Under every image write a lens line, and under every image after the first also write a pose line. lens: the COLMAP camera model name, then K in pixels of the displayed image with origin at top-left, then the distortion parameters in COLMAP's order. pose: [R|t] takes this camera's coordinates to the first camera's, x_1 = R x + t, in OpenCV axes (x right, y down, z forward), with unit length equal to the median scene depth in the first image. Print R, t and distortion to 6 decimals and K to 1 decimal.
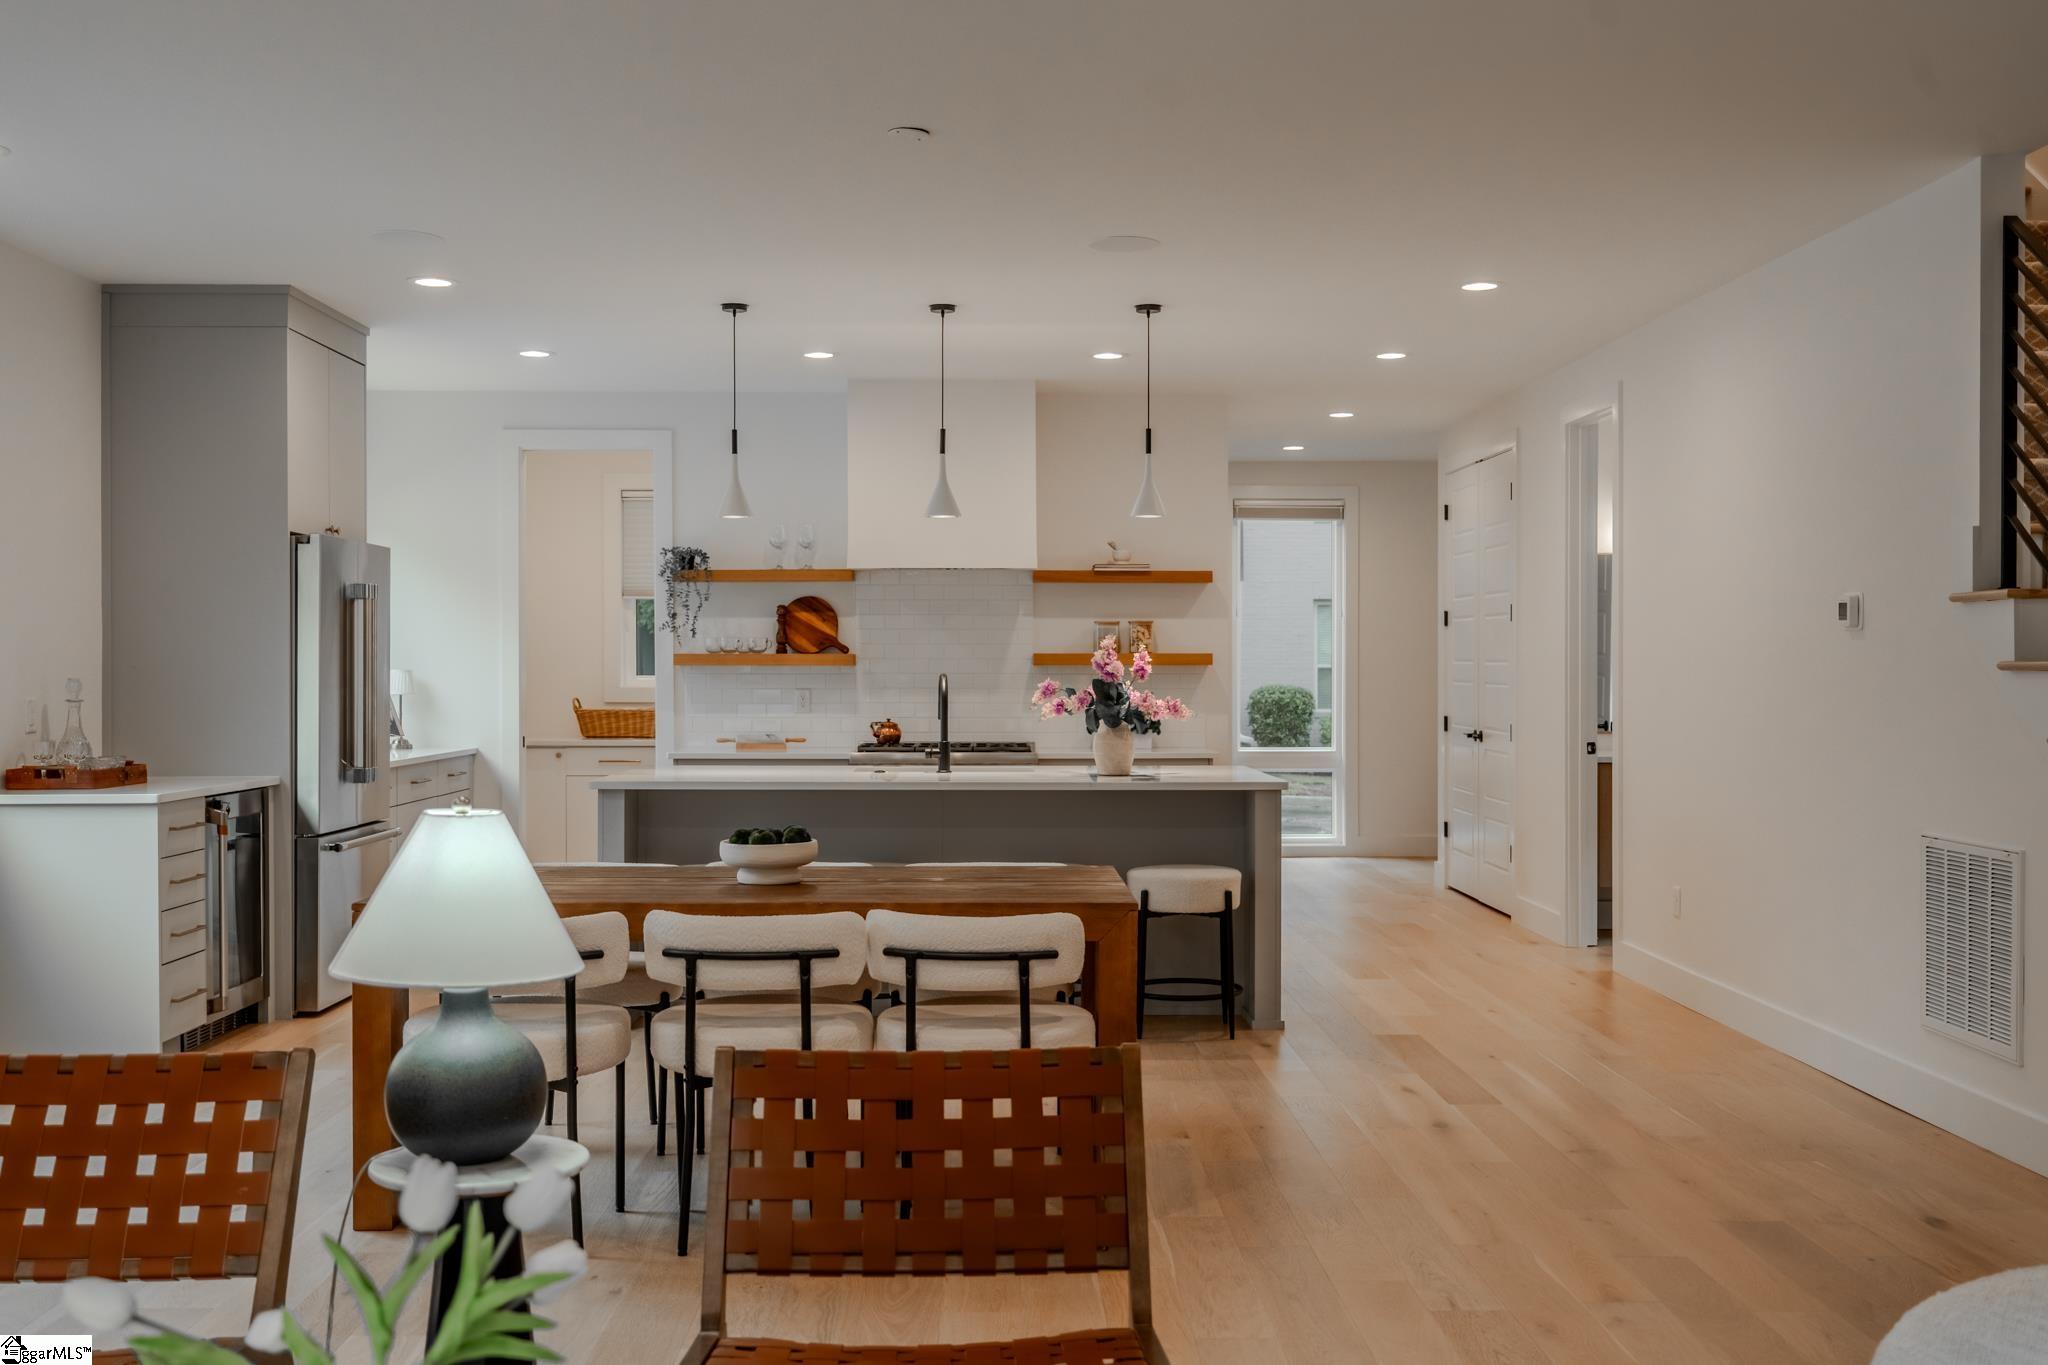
lens RADIAL K [[2044.8, 0, 1036.9], [0, 2044.8, 670.0], [0, 0, 1]] dist [0.002554, 0.000000]
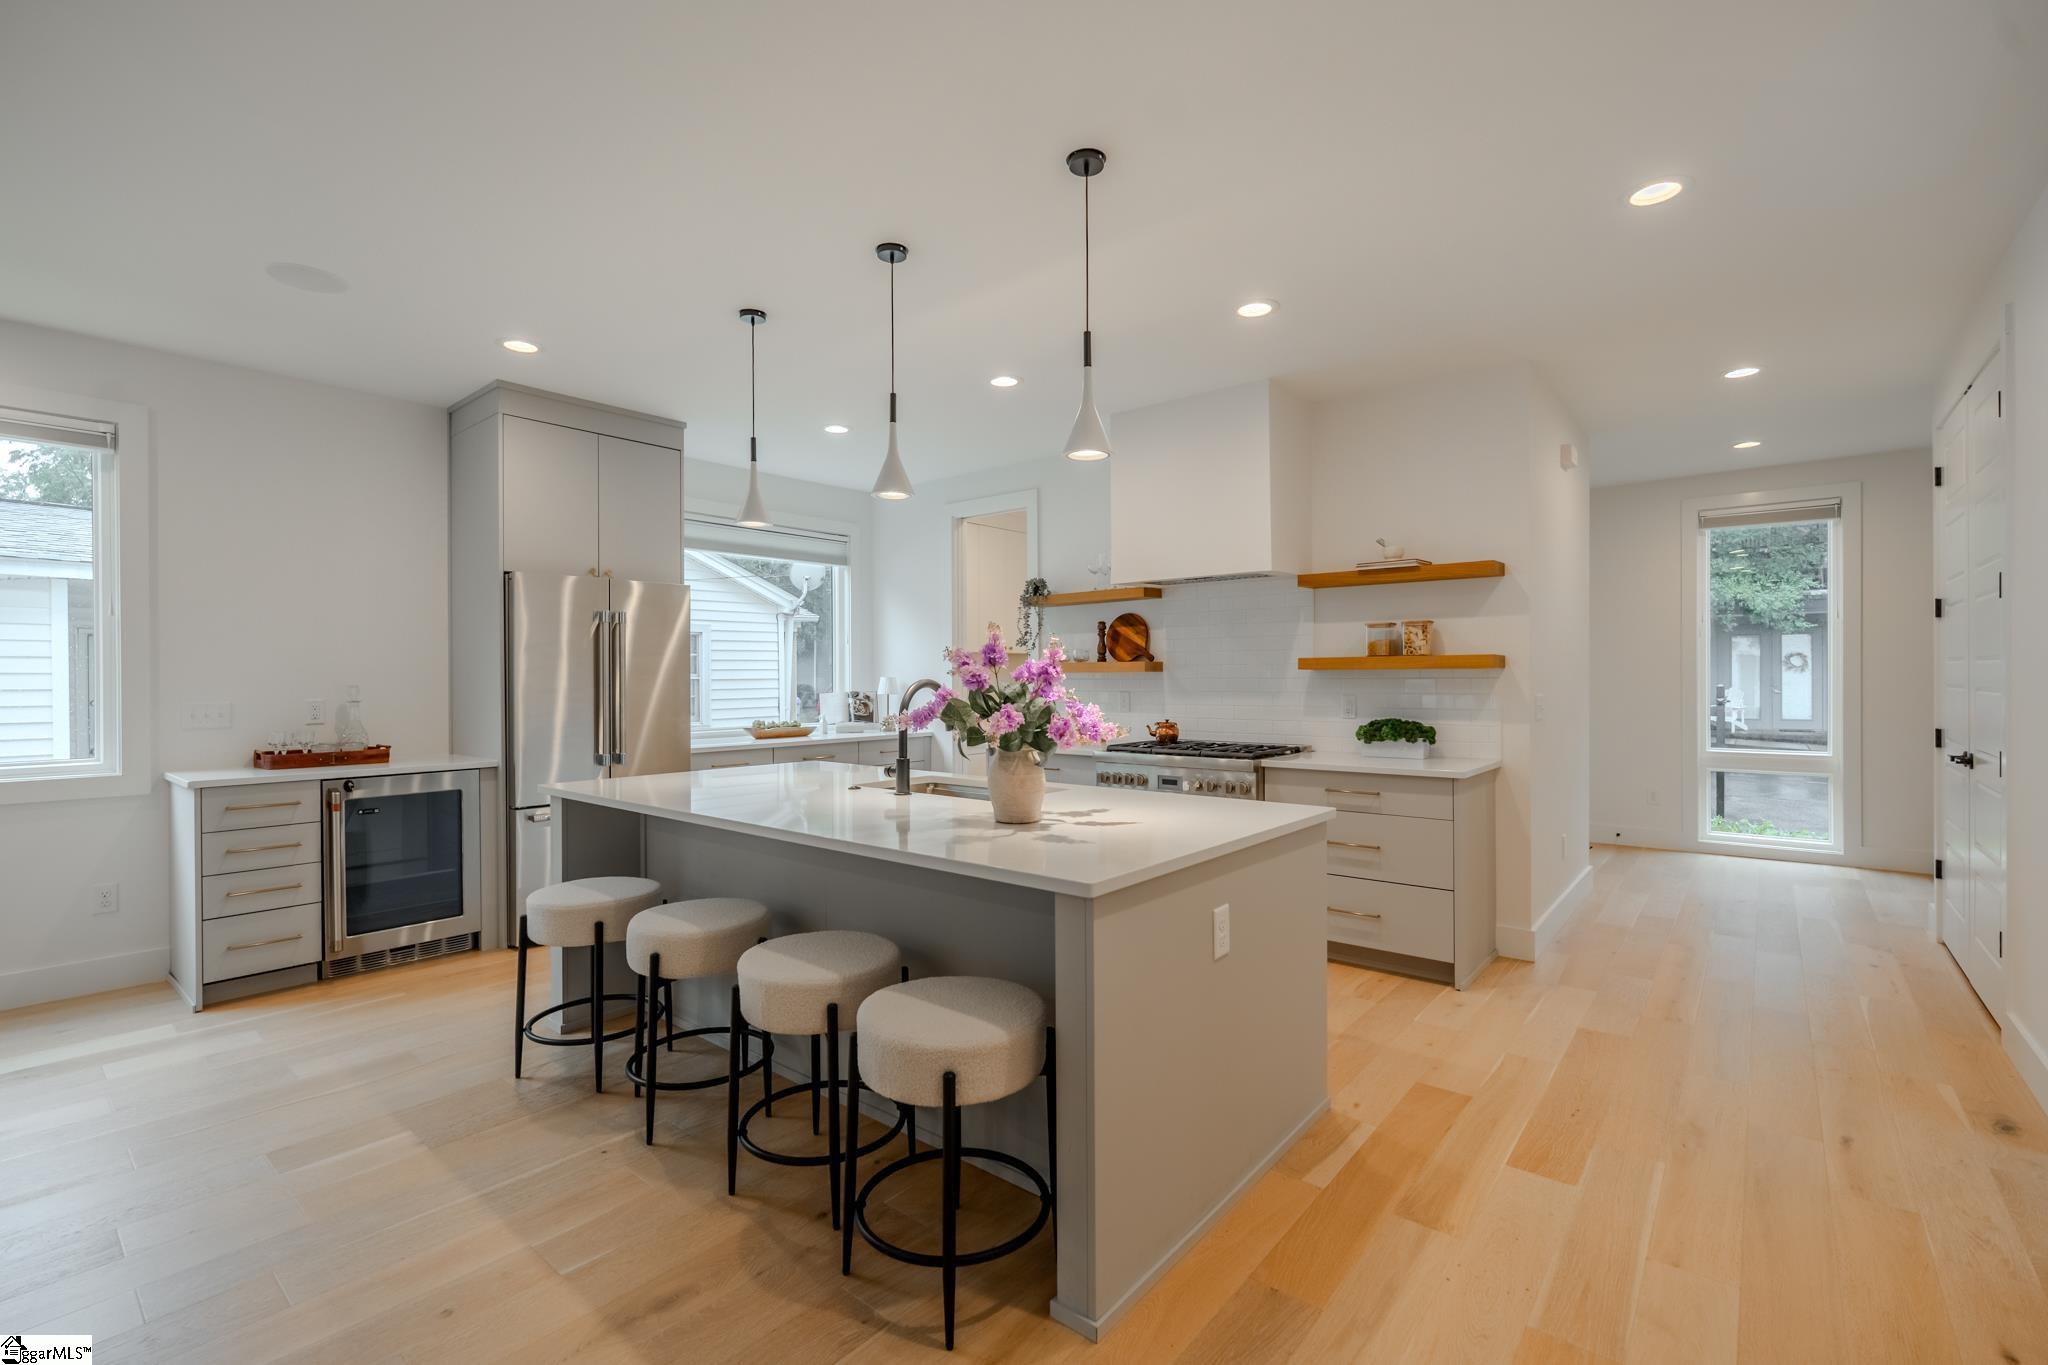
lens RADIAL K [[898.8, 0, 1027.6], [0, 898.8, 682.6], [0, 0, 1]] dist [-0.005651, 0.000905]
pose [[0.754303, 0.000069, -0.656527, 0.187689], [0.004443, 0.999977, 0.005210, 0.001059], [0.656512, -0.006847, 0.754285, 0.581745]]
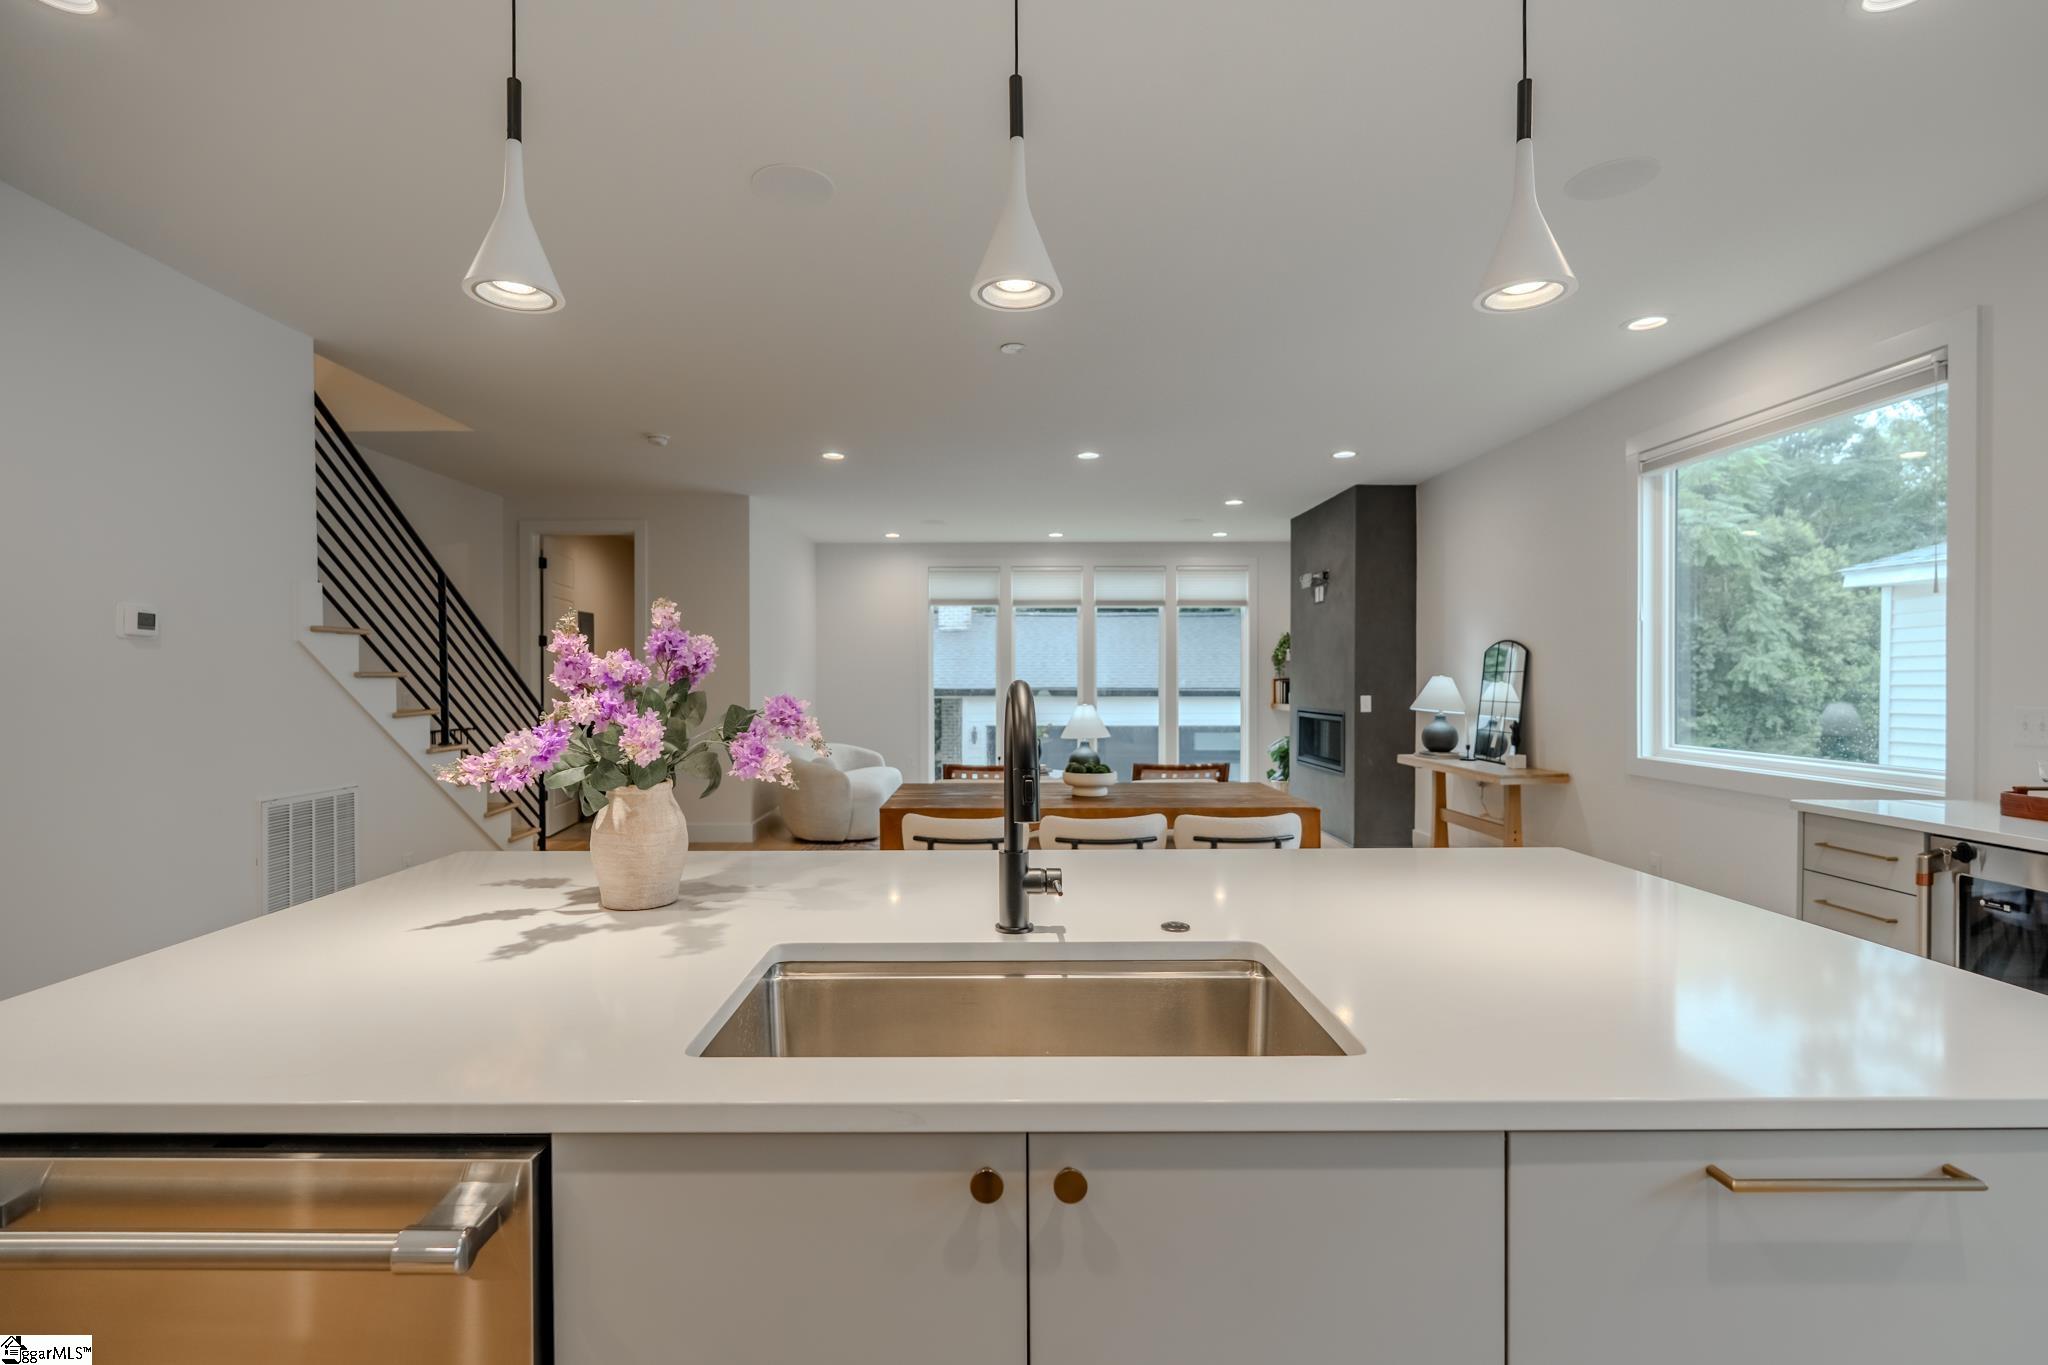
lens RADIAL K [[940.0, 0, 994.7], [0, 940.0, 687.2], [0, 0, 1]] dist [-0.009662, 0.000274]
pose [[-0.999576, 0.001777, 0.029071, -0.036088], [0.002076, 0.999945, 0.010240, 0.000609], [-0.029051, 0.010296, -0.999525, 0.918551]]
